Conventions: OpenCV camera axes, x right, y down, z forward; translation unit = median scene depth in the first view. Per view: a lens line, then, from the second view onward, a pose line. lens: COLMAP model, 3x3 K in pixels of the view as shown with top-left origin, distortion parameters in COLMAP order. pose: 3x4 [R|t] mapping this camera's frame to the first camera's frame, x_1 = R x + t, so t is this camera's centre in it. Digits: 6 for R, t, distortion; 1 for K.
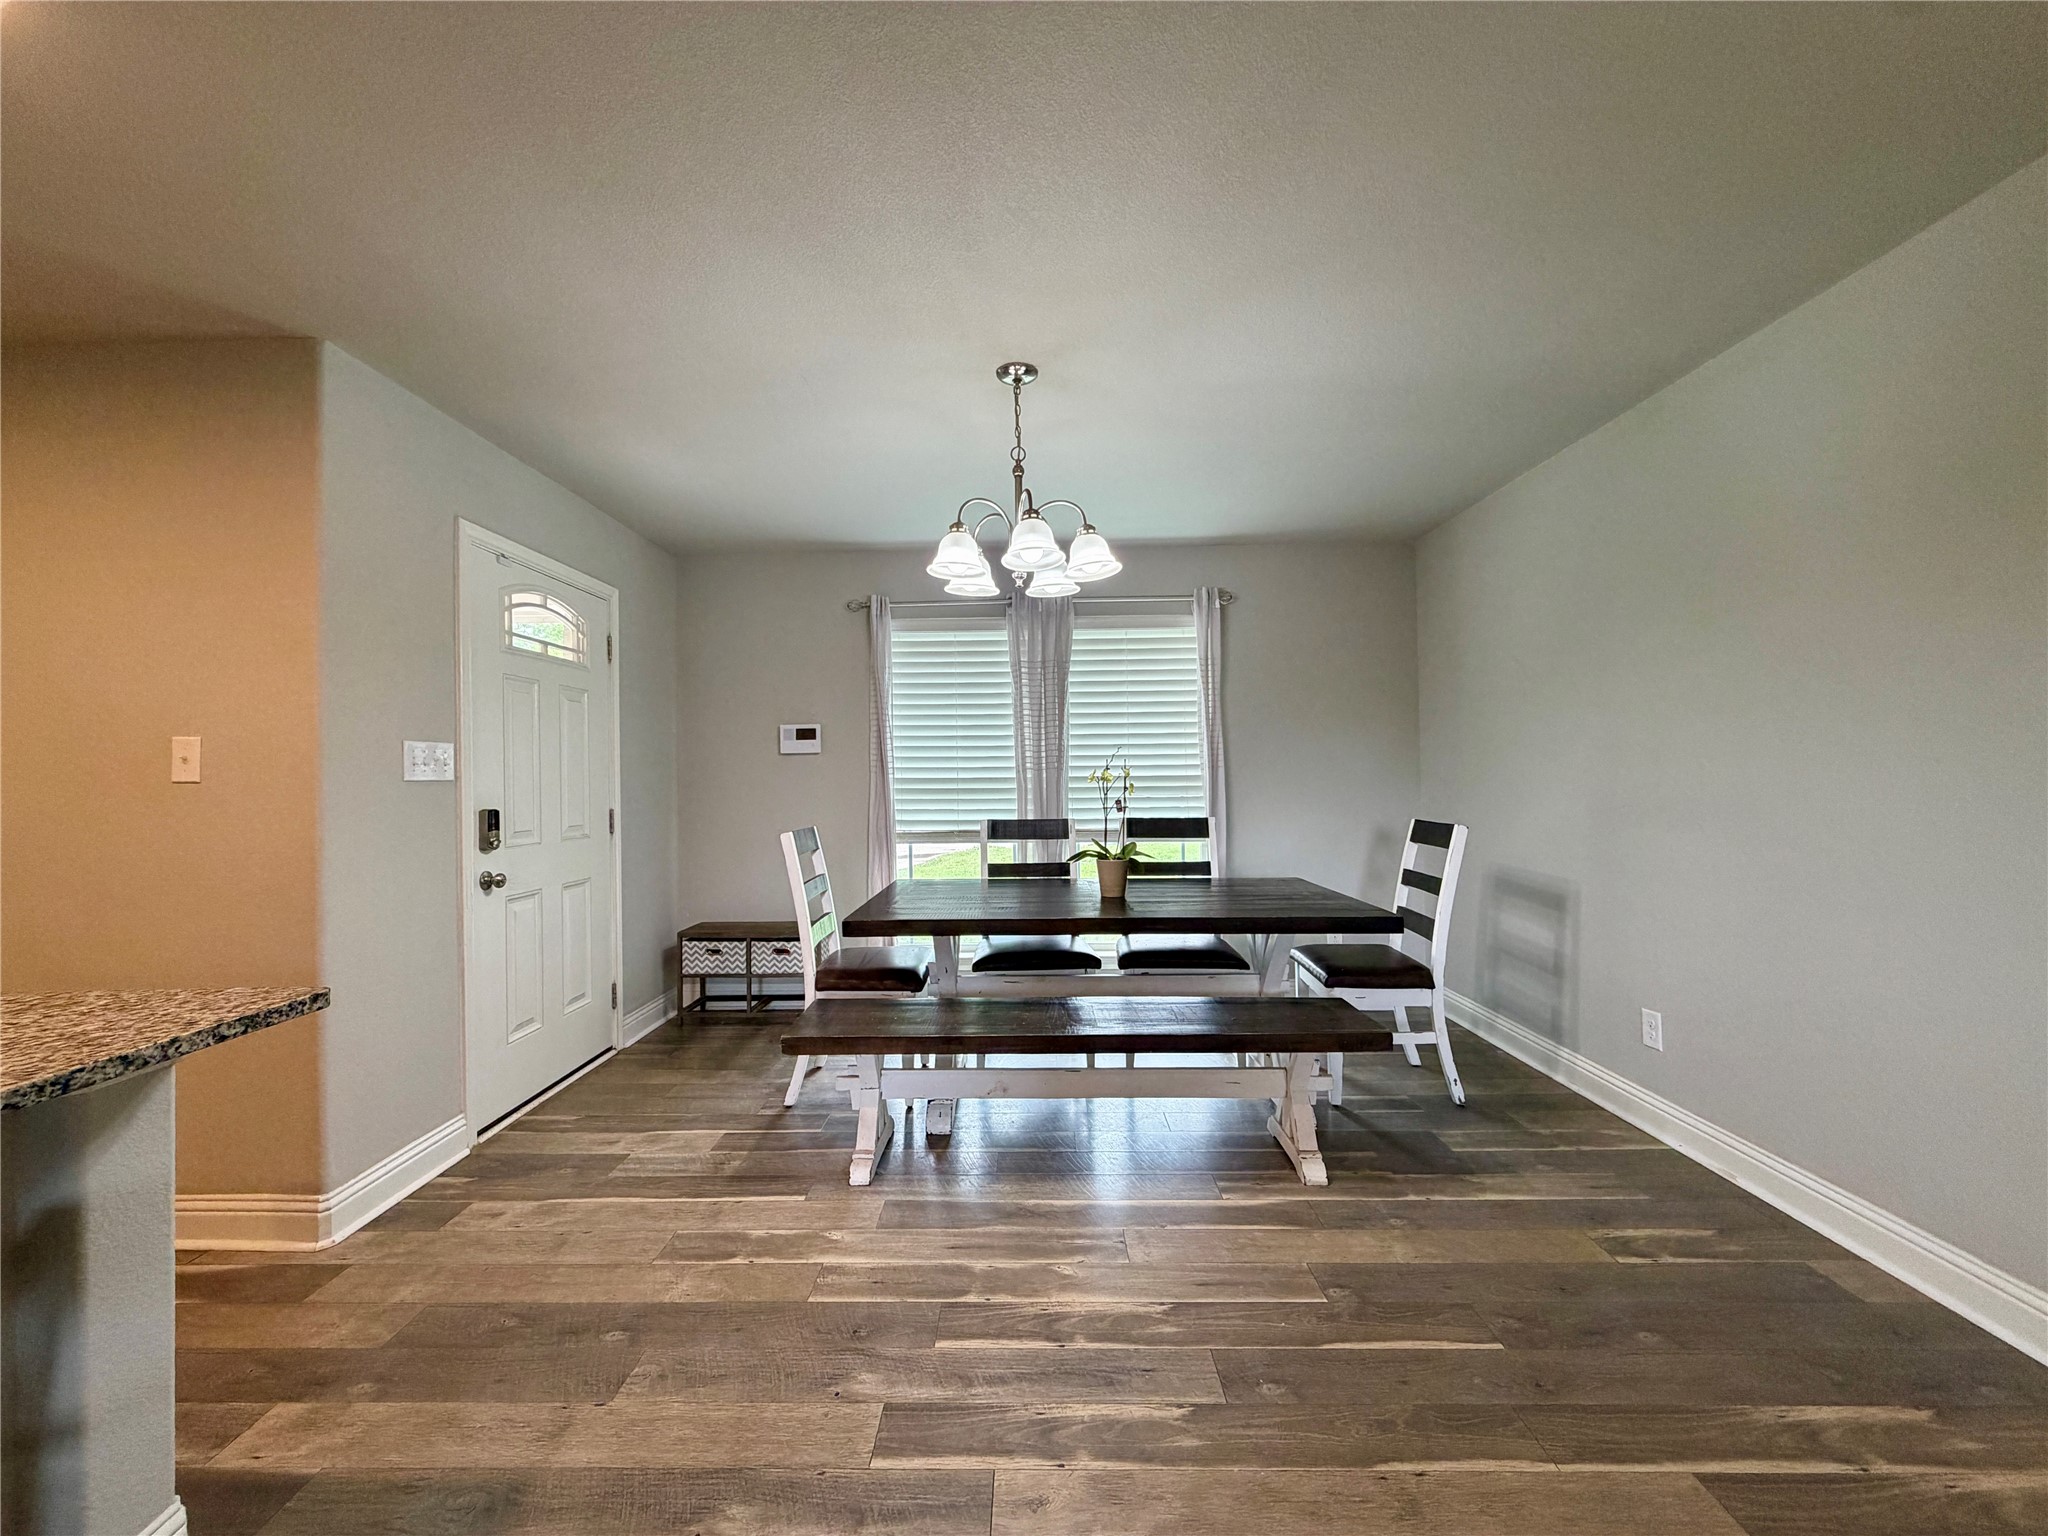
lens RADIAL K [[815.9, 0, 1013.9], [0, 815.9, 767.6], [0, 0, 1]] dist [-0.001929, 0.000393]
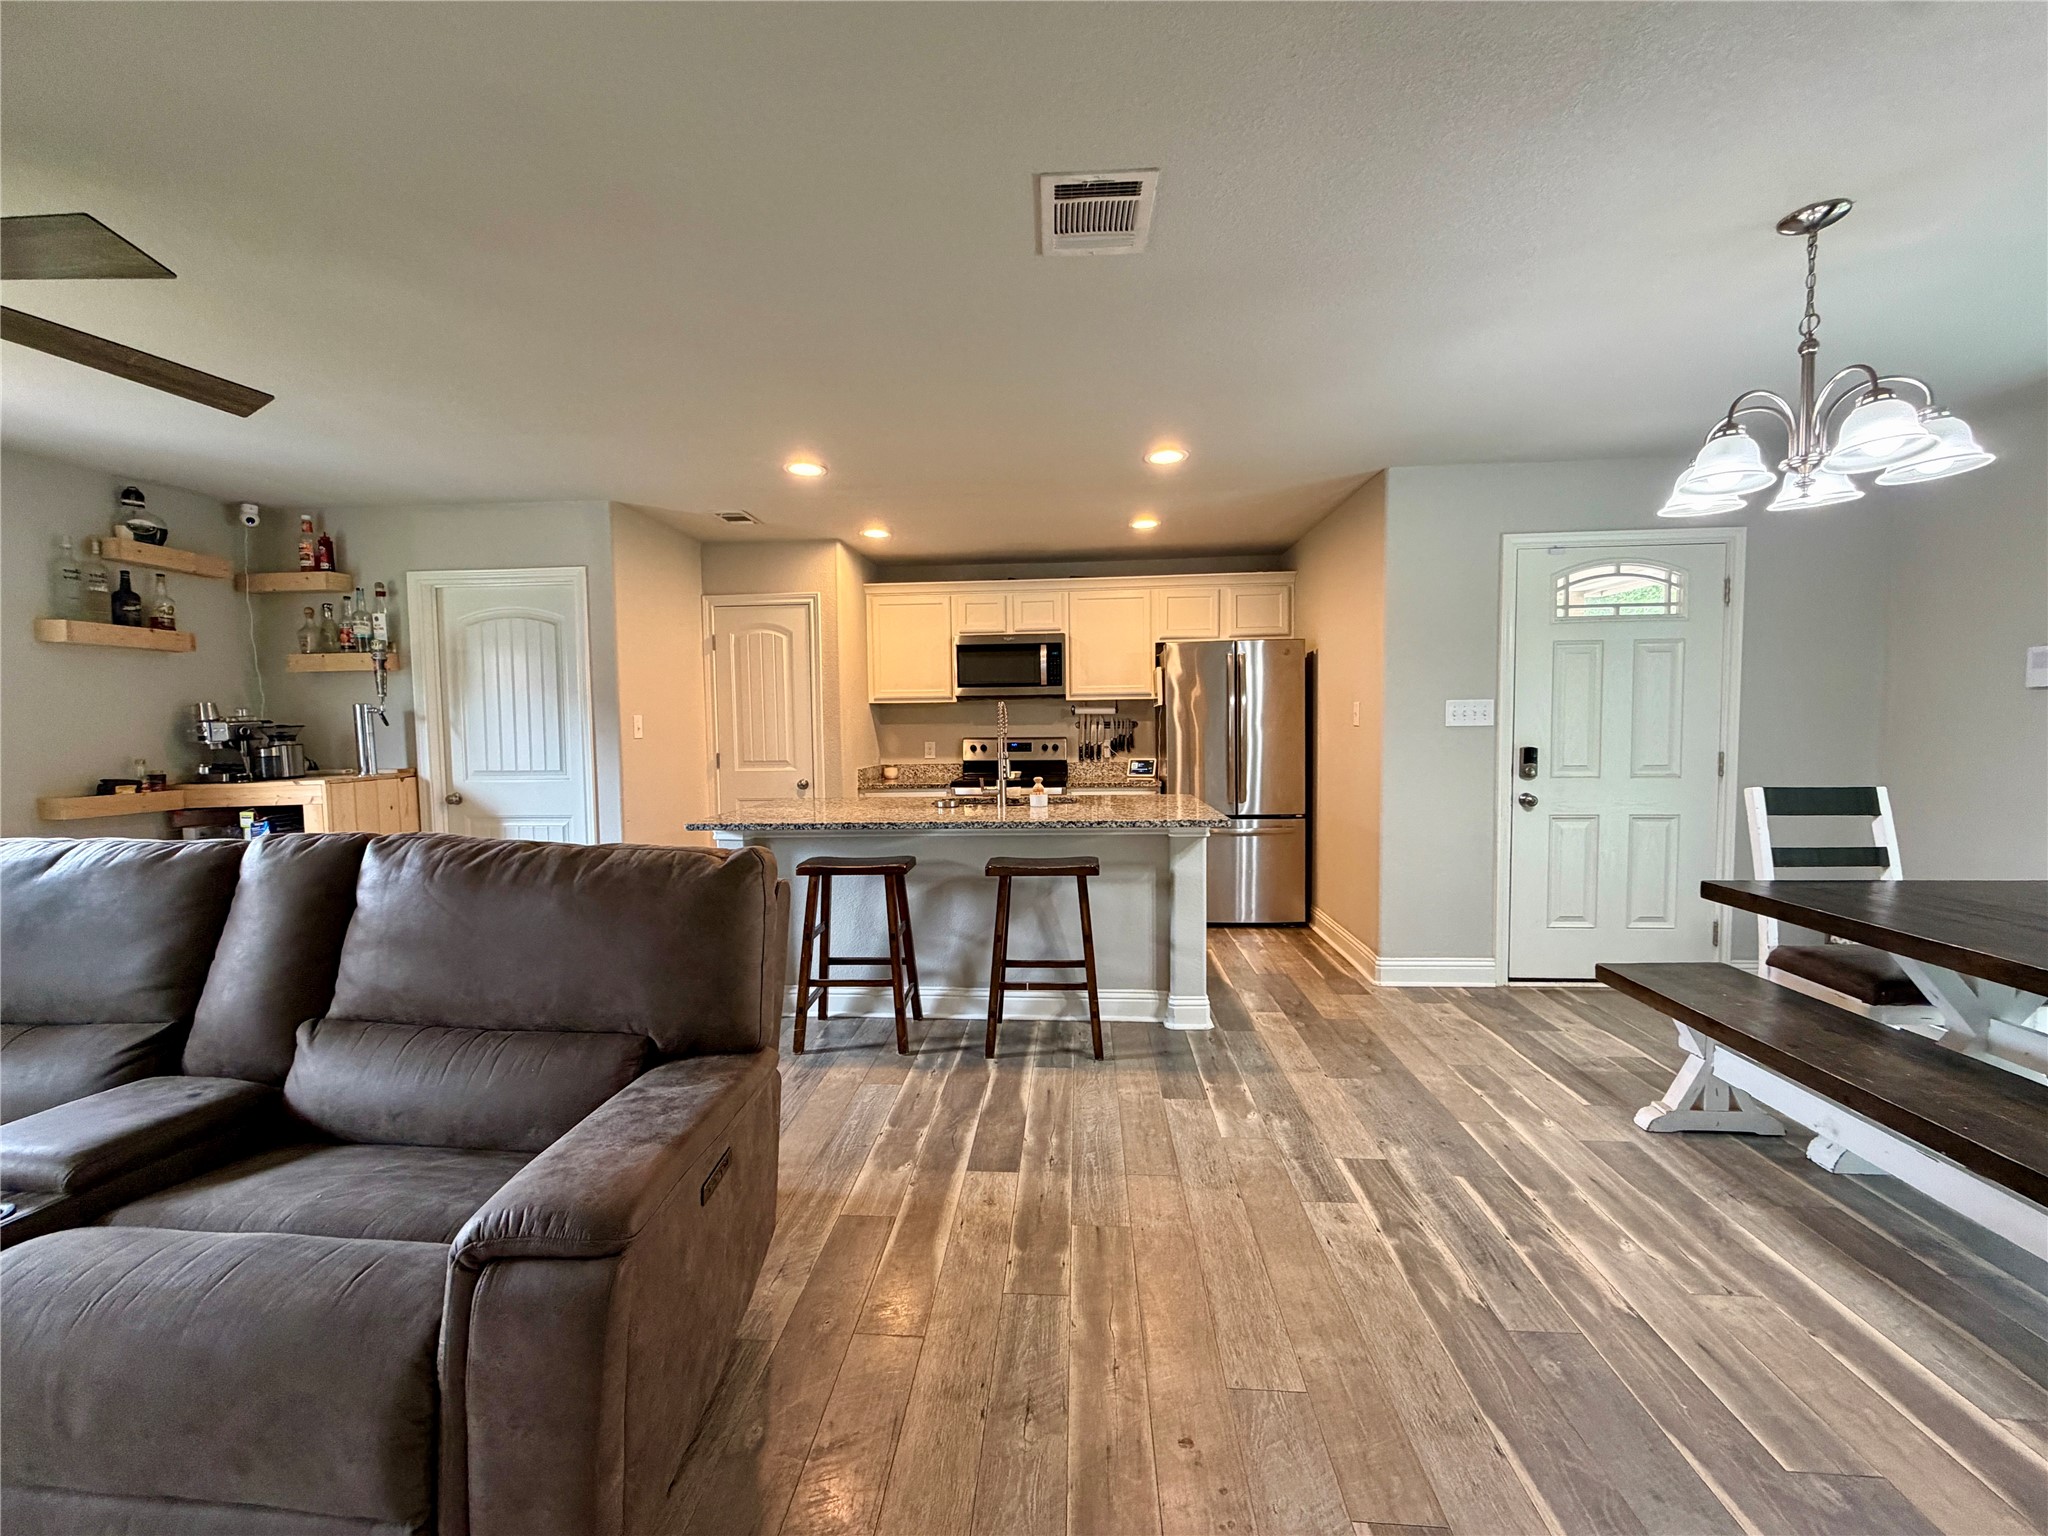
lens RADIAL K [[815.9, 0, 1013.9], [0, 815.9, 767.6], [0, 0, 1]] dist [-0.001929, 0.000393]
pose [[-0.057905, 0.072290, -0.995701, 0.768012], [0.026150, 0.997142, 0.070874, -0.033143], [0.997980, -0.021934, -0.059630, 0.249235]]
